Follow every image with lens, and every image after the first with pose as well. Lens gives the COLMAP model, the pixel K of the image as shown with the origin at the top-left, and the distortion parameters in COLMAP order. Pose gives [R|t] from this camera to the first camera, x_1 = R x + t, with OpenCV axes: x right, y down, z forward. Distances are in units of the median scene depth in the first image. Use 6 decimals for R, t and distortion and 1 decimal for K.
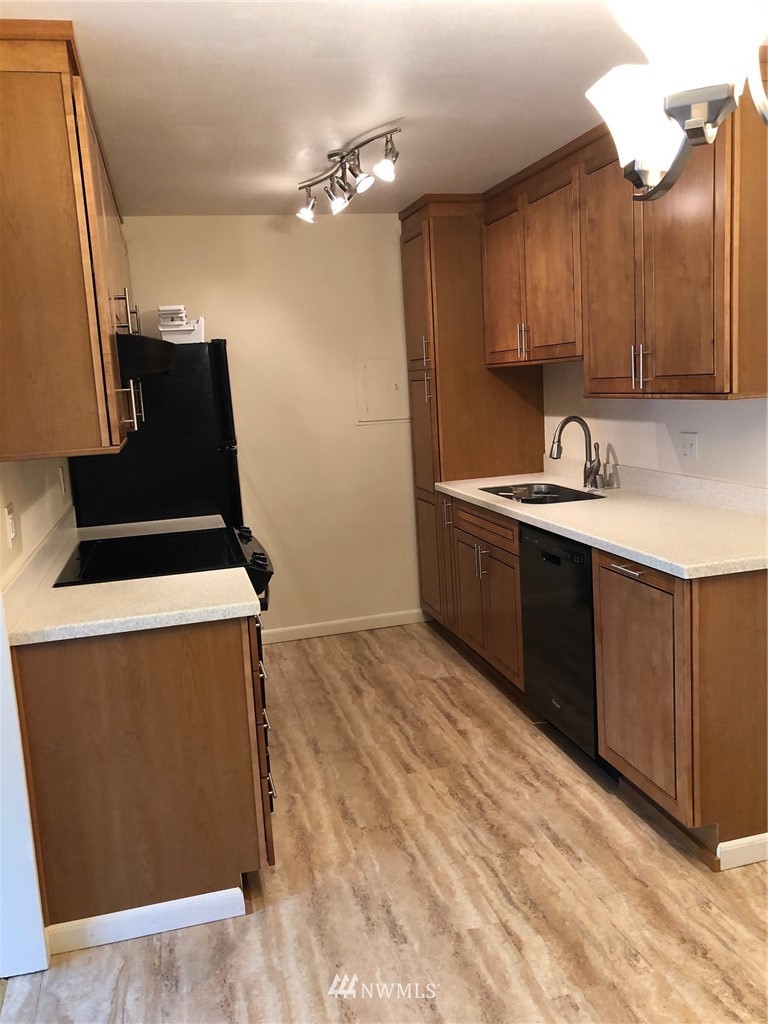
lens RADIAL K [[831.6, 0, 384.0], [0, 831.6, 512.0], [0, 0, 1]] dist [0.041743, -0.030445]
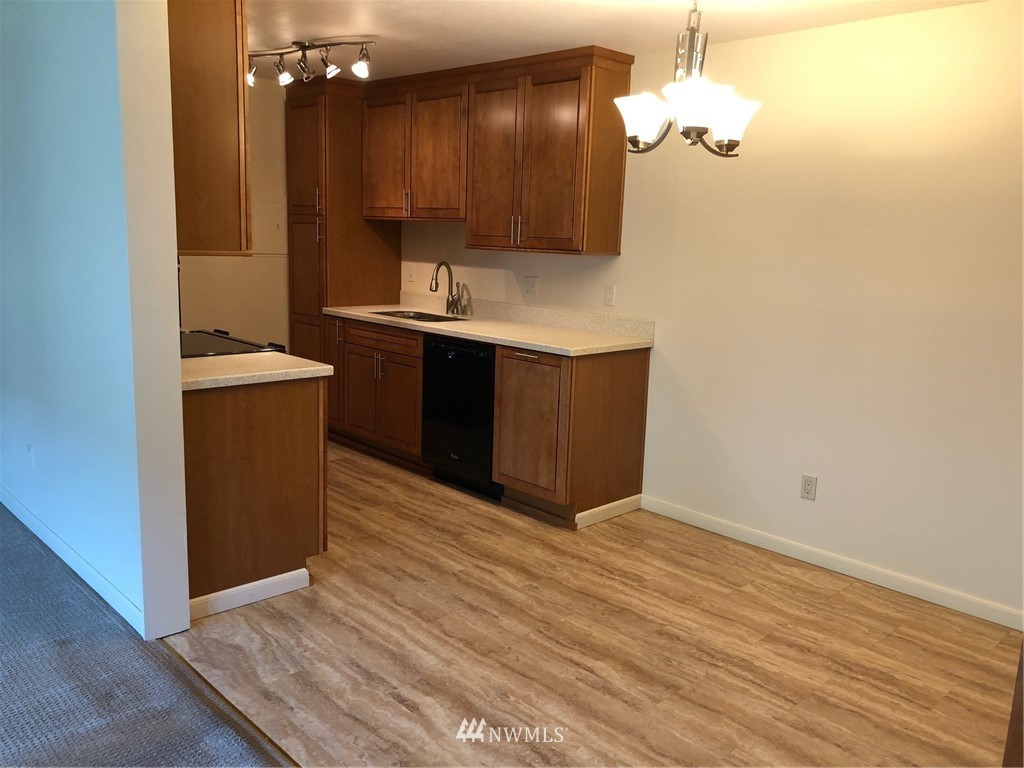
lens RADIAL K [[798.2, 0, 512.0], [0, 798.2, 384.0], [0, 0, 1]] dist [0.195350, -0.484368]
pose [[0.873913, -0.002668, 0.486075, -0.434662], [-0.007684, 0.999784, 0.019304, 0.083990], [-0.486022, -0.020605, 0.873704, -0.306942]]
